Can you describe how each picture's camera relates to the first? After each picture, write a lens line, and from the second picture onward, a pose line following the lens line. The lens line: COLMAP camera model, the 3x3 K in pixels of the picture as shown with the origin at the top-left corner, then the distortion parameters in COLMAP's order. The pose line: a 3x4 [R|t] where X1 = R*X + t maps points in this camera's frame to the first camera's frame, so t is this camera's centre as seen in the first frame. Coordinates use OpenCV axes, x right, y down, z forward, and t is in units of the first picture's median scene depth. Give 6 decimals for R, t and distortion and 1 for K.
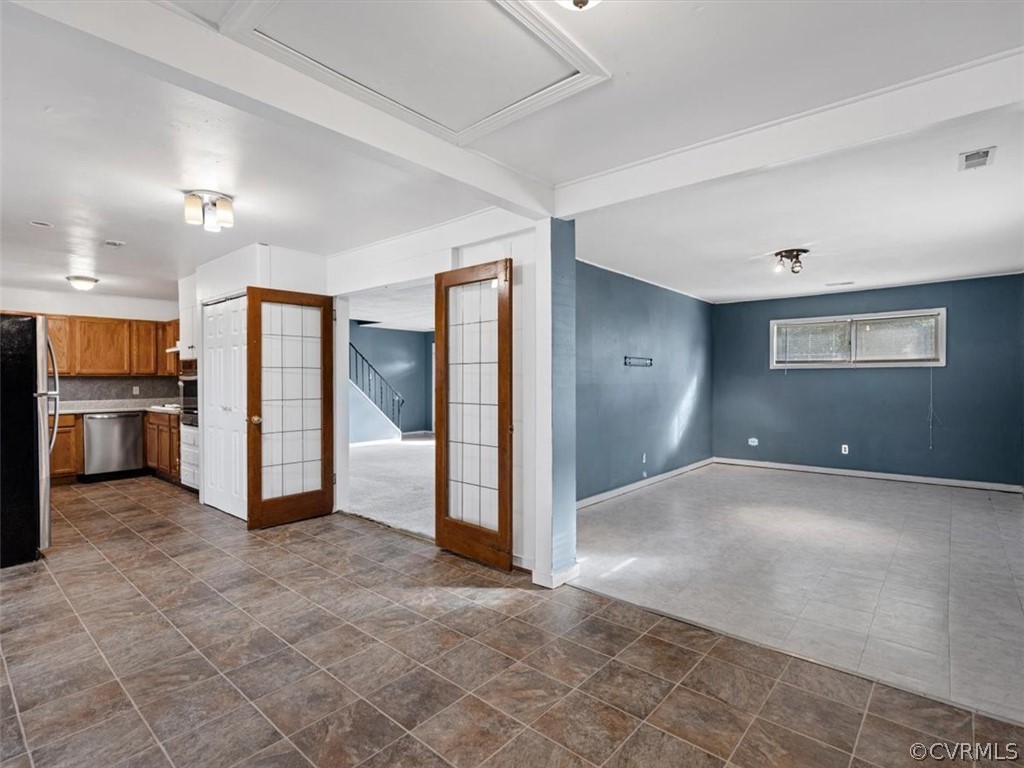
lens RADIAL K [[508.9, 0, 509.3], [0, 508.9, 386.7], [0, 0, 1]] dist [0.017804, 0.000410]
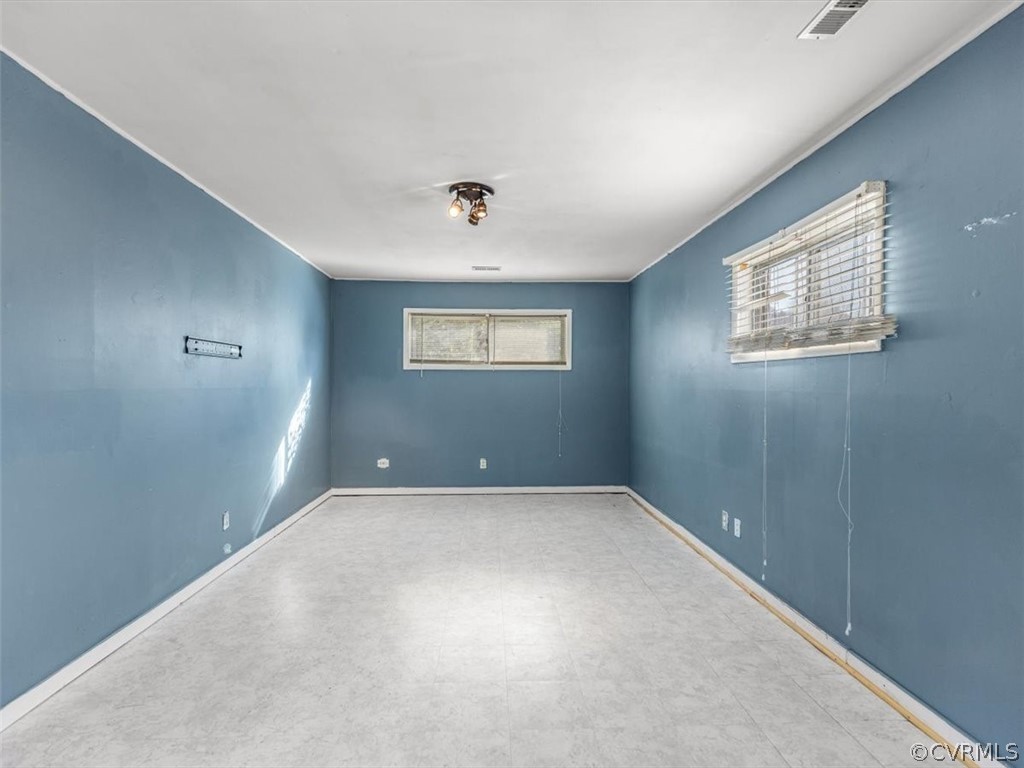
lens RADIAL K [[508.9, 0, 509.3], [0, 508.9, 386.7], [0, 0, 1]] dist [0.017804, 0.000410]
pose [[0.723945, 0.000562, 0.689857, 0.102380], [0.004754, 0.999972, -0.005803, -0.003167], [-0.689841, 0.007480, 0.723922, 0.381252]]
